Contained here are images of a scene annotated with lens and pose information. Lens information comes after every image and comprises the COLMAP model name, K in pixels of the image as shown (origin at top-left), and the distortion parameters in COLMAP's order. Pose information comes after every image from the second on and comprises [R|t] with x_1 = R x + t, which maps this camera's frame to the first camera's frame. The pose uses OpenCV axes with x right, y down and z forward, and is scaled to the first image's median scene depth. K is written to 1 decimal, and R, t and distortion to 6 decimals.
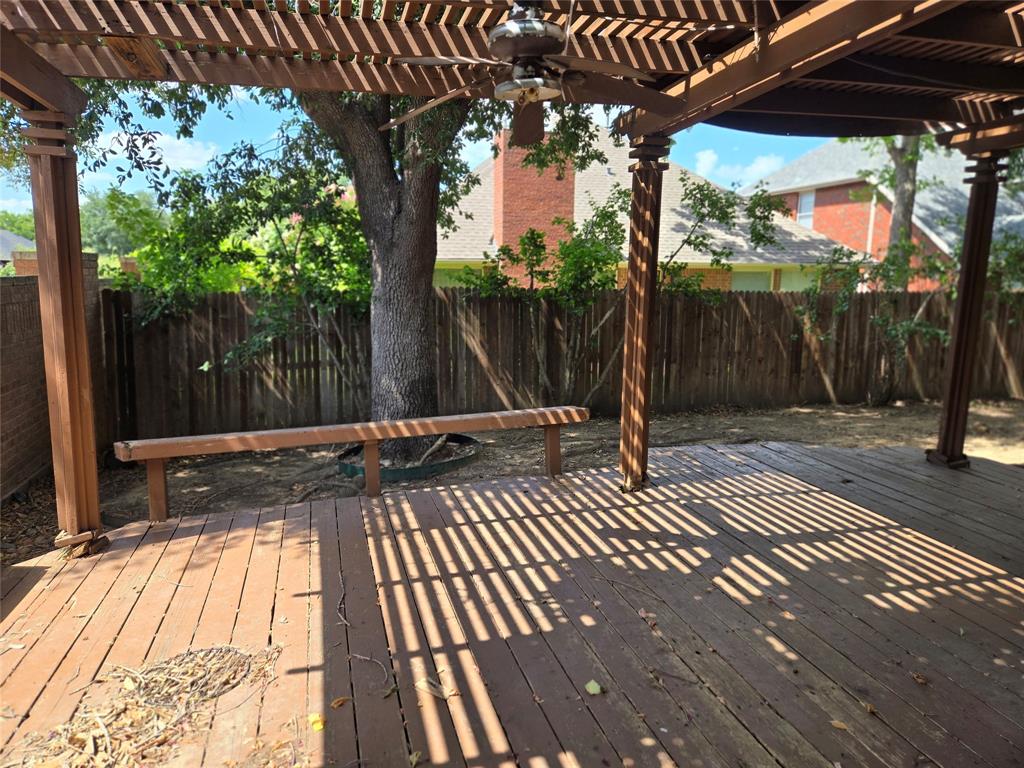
lens RADIAL K [[681.8, 0, 521.7], [0, 681.8, 384.7], [0, 0, 1]] dist [0.070498, -0.059233]
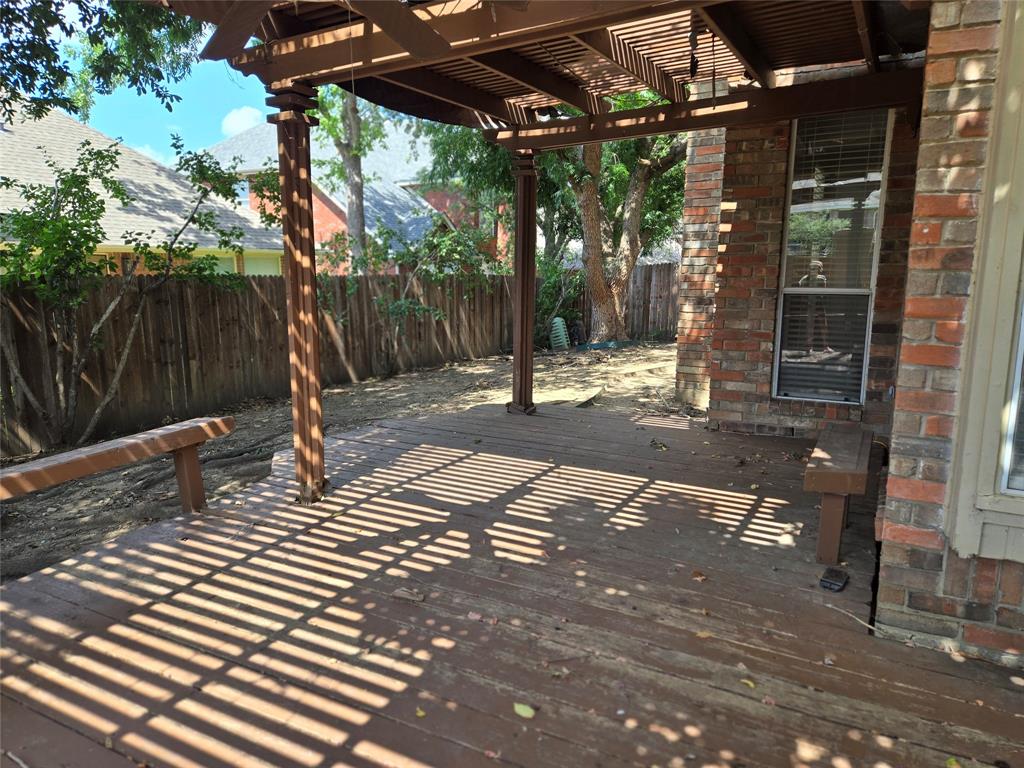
lens RADIAL K [[681.8, 0, 521.7], [0, 681.8, 384.7], [0, 0, 1]] dist [0.070498, -0.059233]
pose [[0.694987, -0.135954, 0.706052, -0.285598], [0.125912, 0.989800, 0.066651, -0.014572], [-0.707912, 0.042579, 0.705016, 0.225855]]
